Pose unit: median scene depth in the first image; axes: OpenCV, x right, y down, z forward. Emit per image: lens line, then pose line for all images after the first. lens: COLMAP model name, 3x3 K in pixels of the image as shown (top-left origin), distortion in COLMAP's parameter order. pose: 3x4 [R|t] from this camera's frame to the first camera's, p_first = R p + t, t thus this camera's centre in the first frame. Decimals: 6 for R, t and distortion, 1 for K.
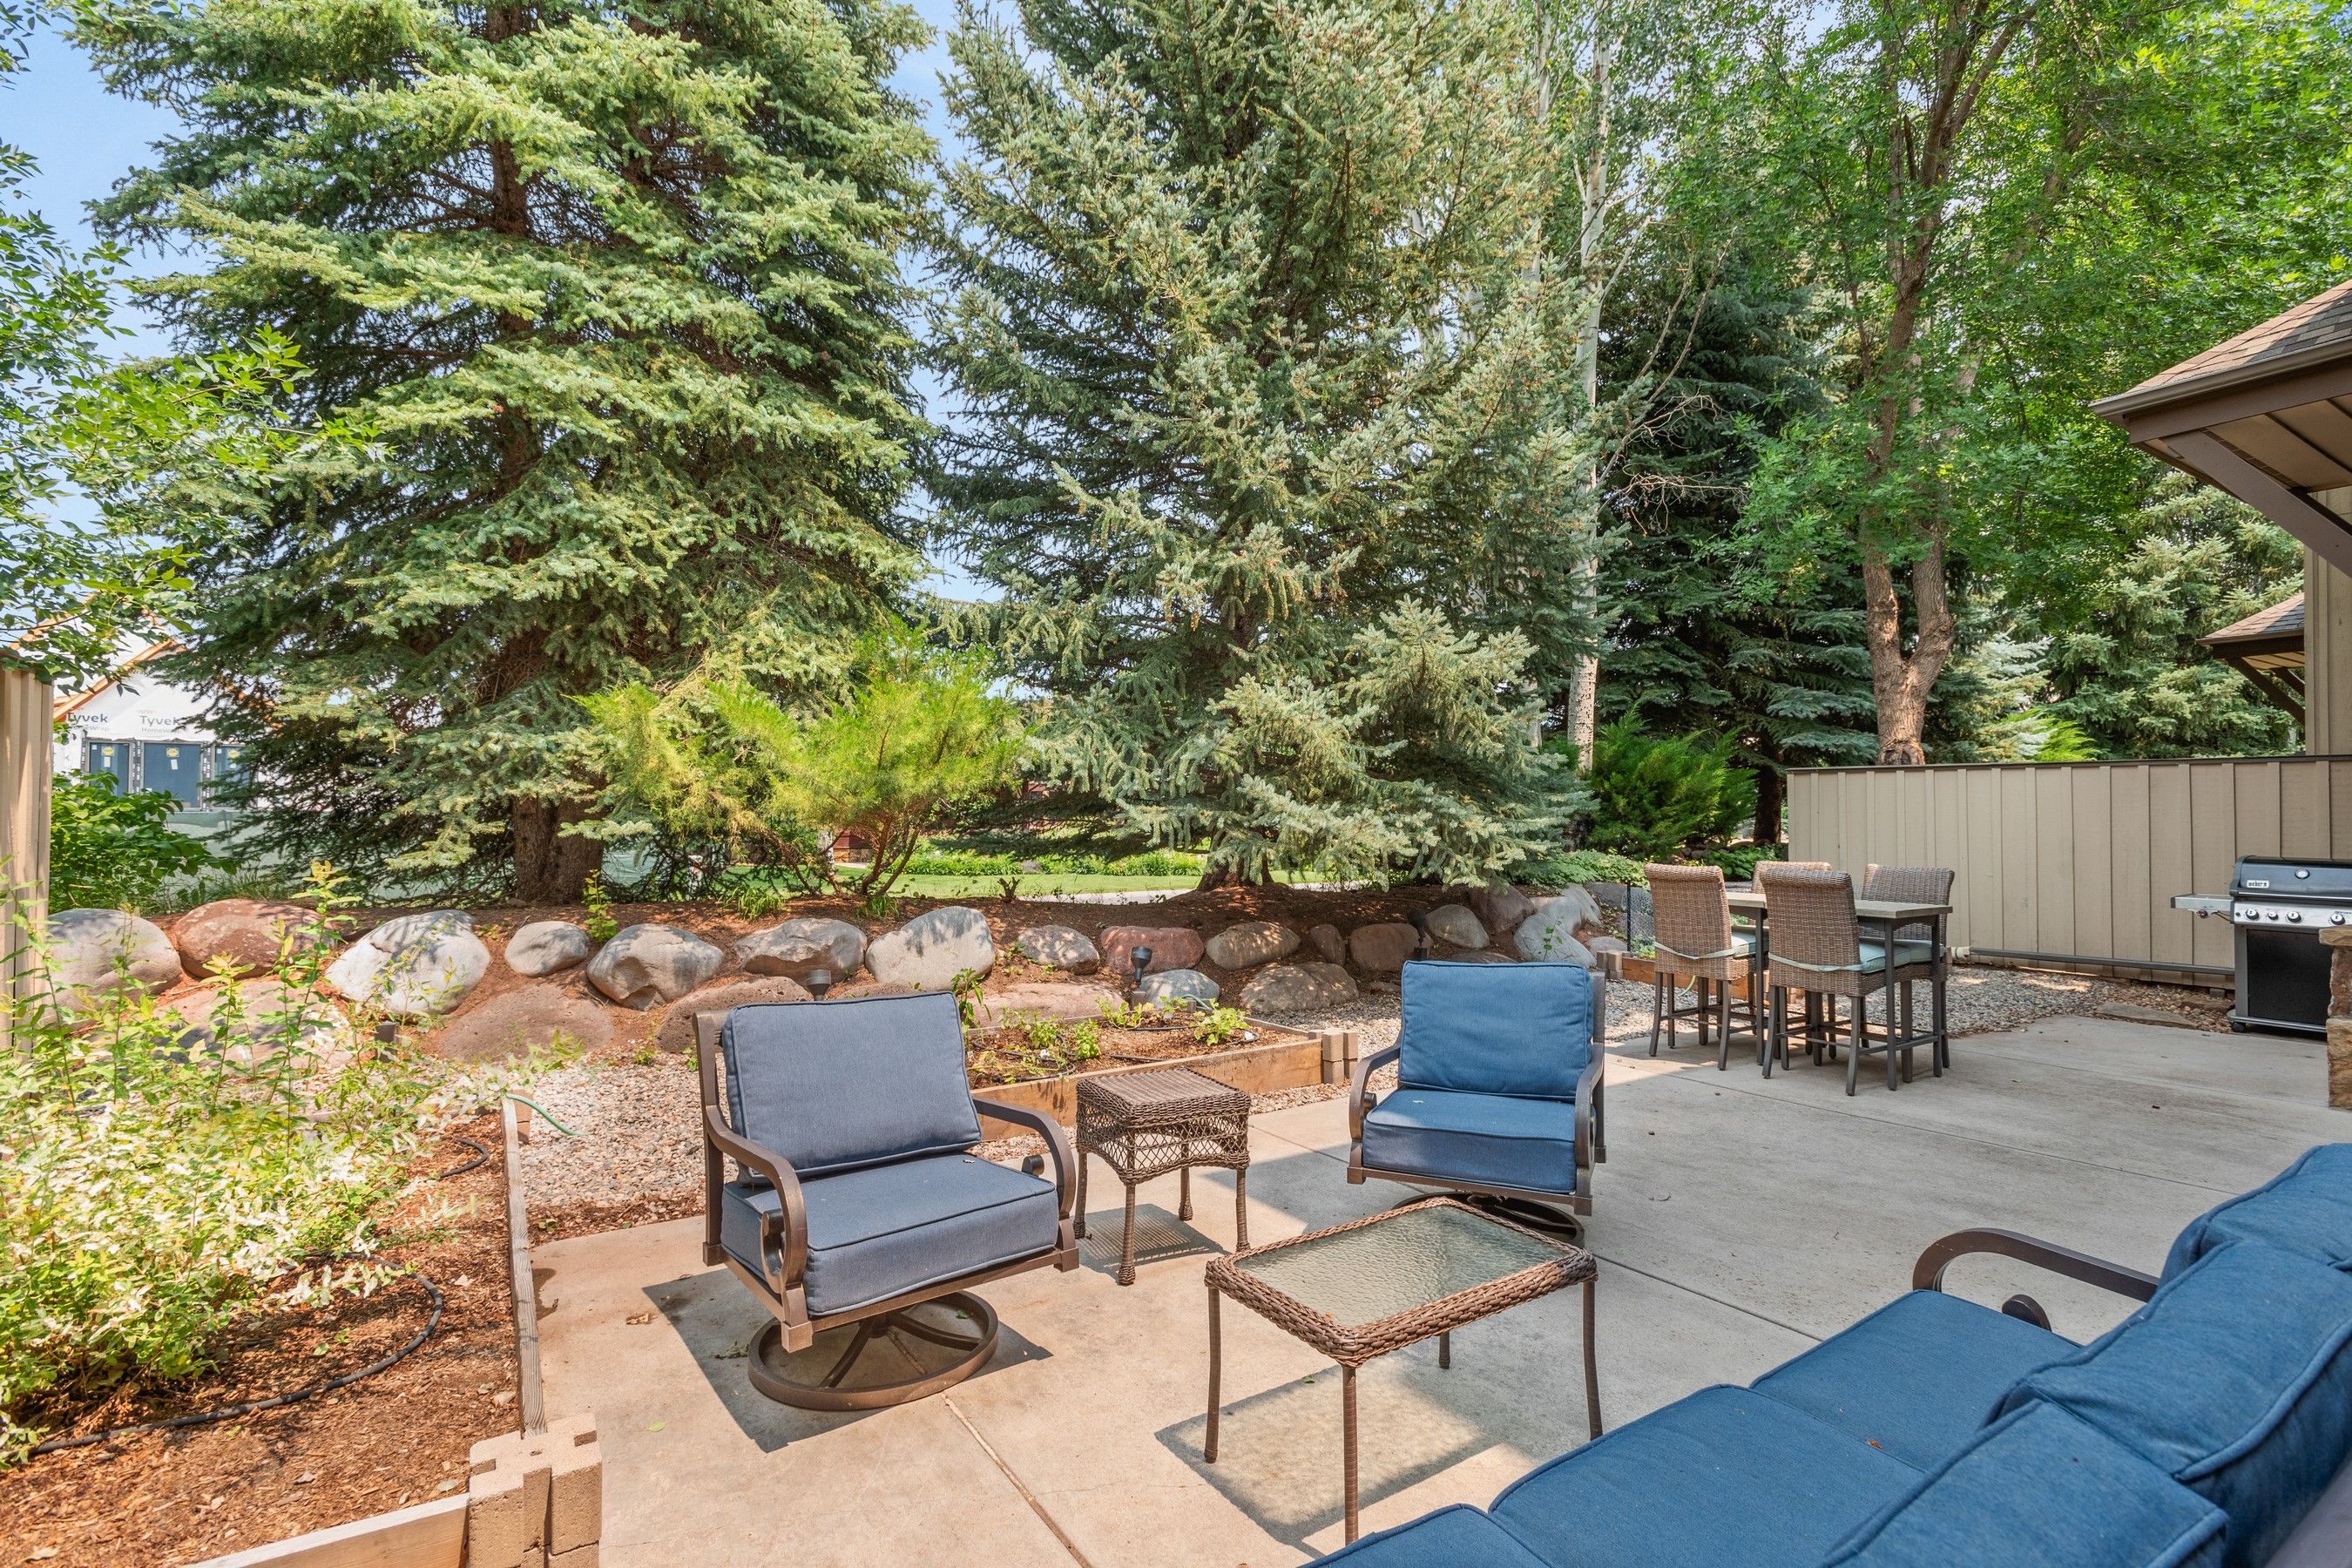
lens RADIAL K [[1088.1, 0, 1178.5], [0, 1088.1, 789.4], [0, 0, 1]] dist [0.003640, -0.005026]
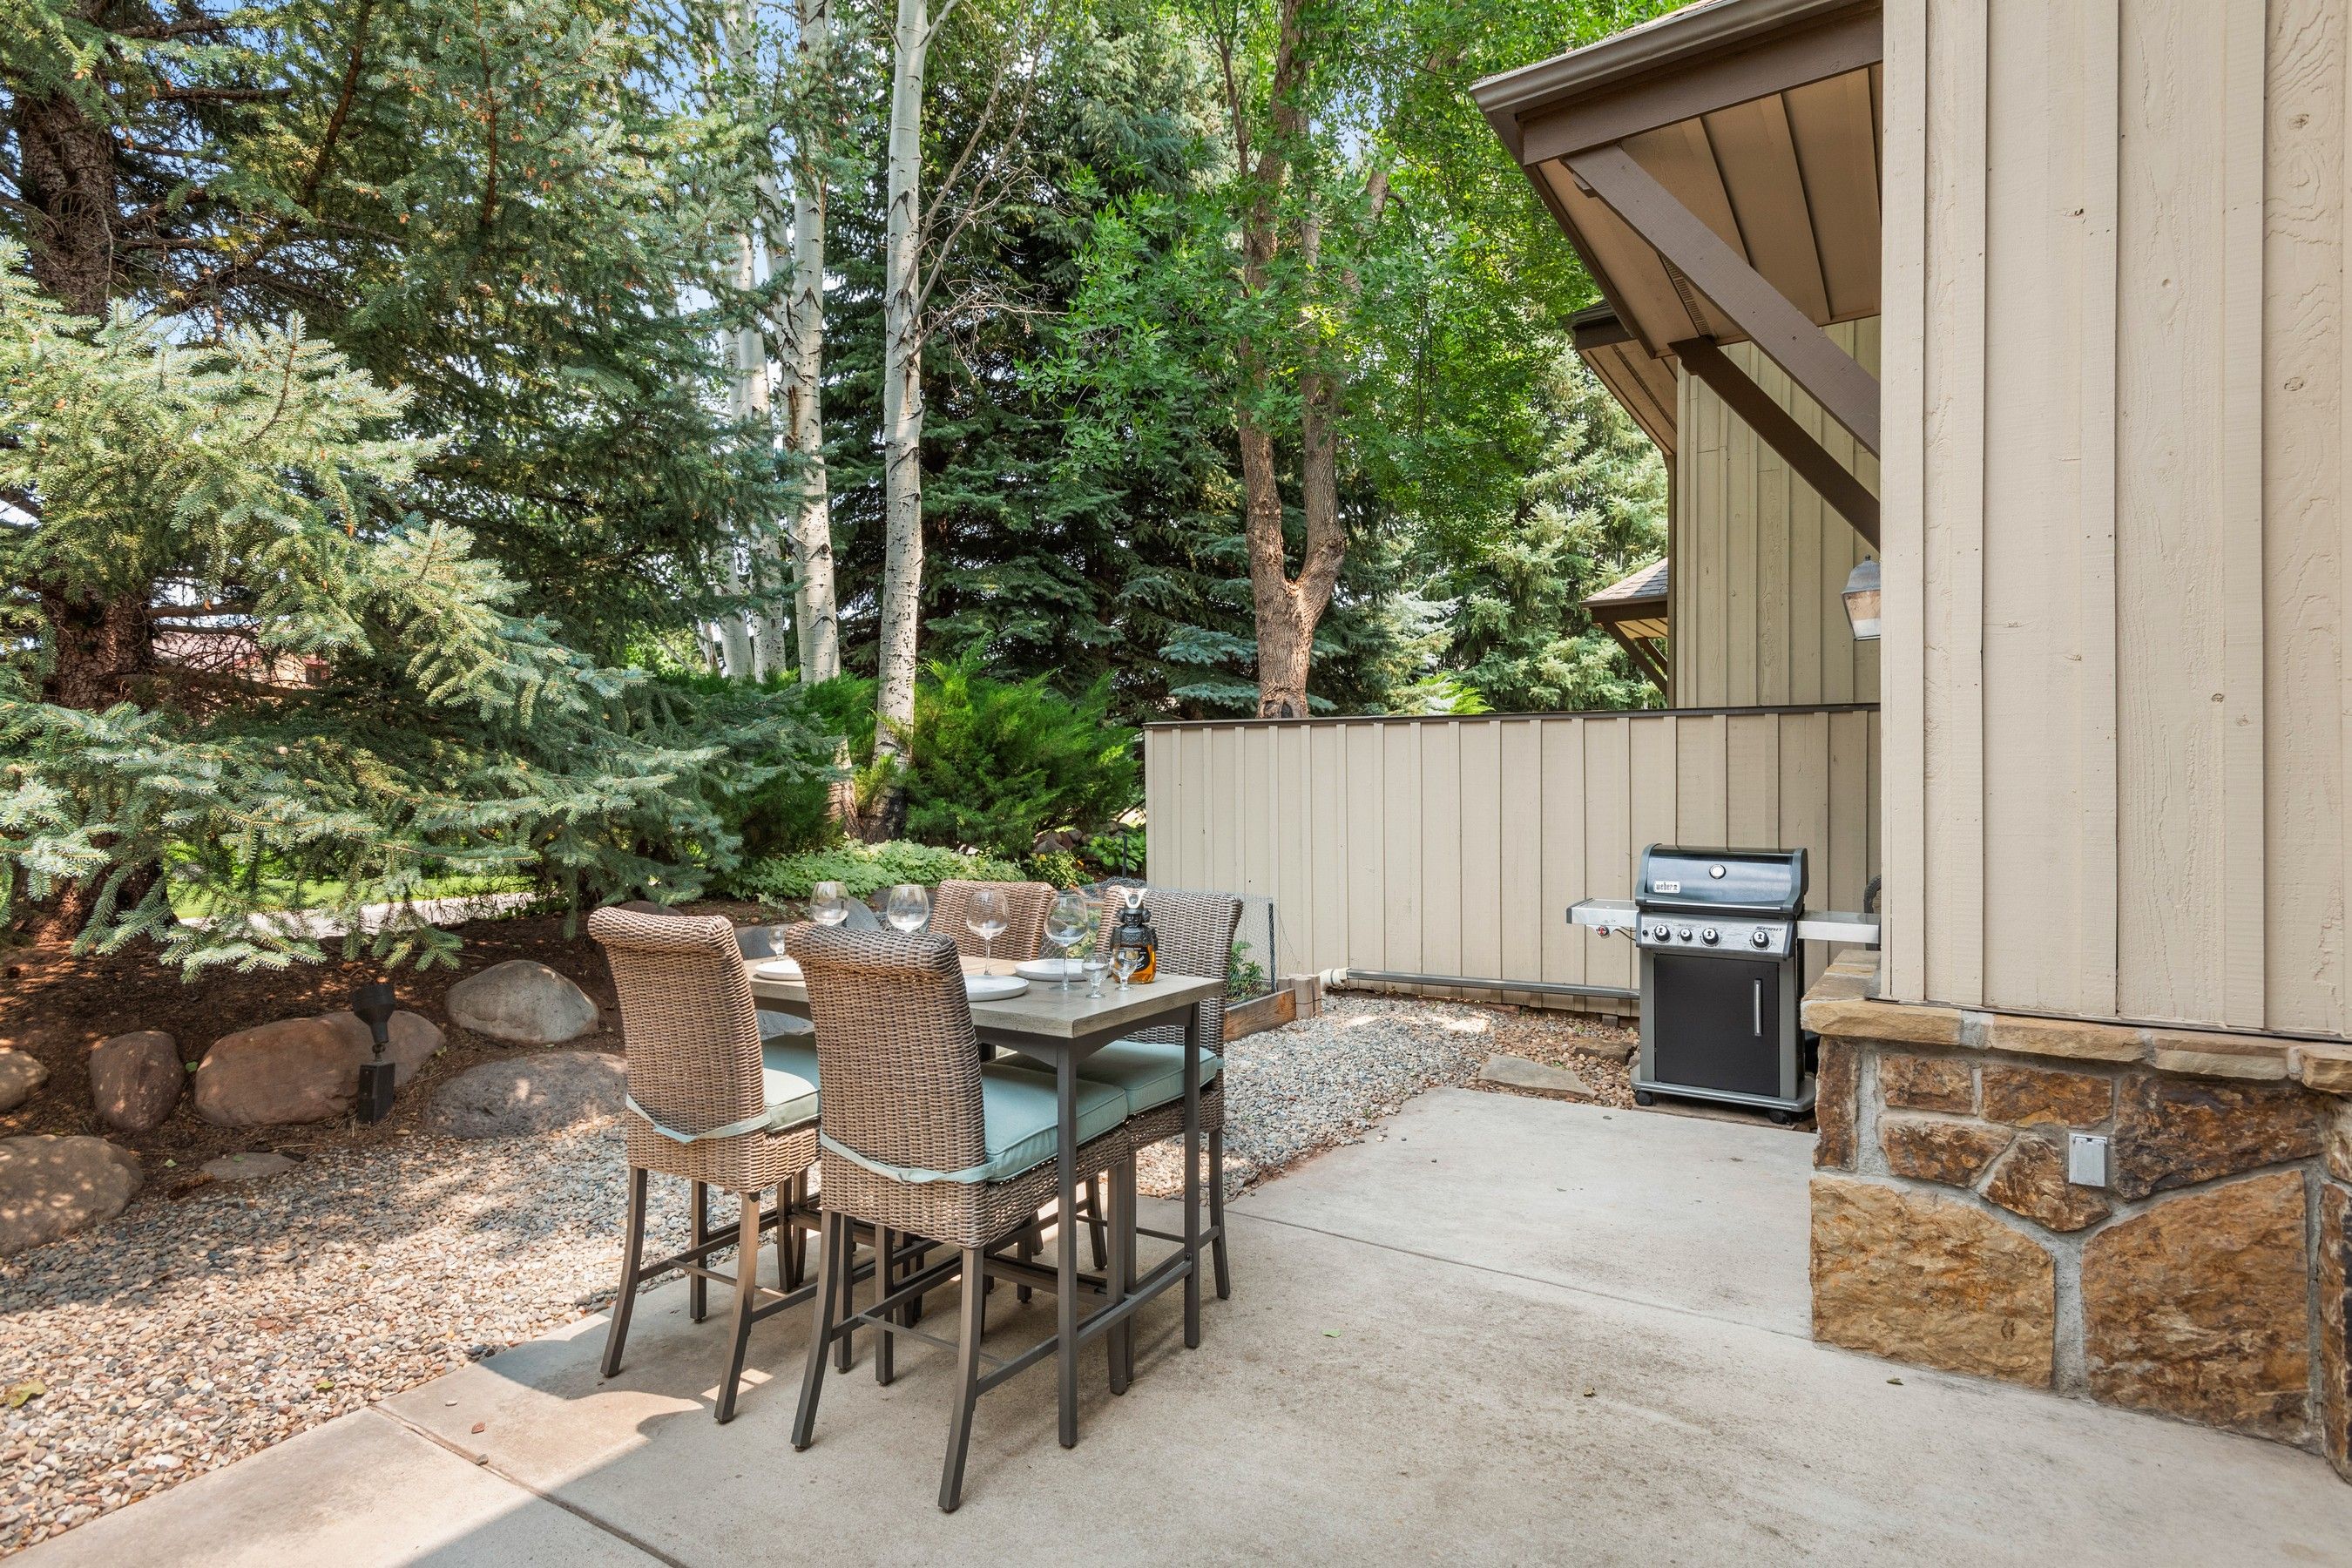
lens RADIAL K [[1225.9, 0, 1176.0], [0, 1225.9, 784.0], [0, 0, 1]] dist [-0.020114, -0.000105]
pose [[0.903967, -0.003886, 0.427585, 0.243732], [-0.003836, 0.999845, 0.017197, 0.006690], [-0.427586, -0.017185, 0.903811, 0.276959]]
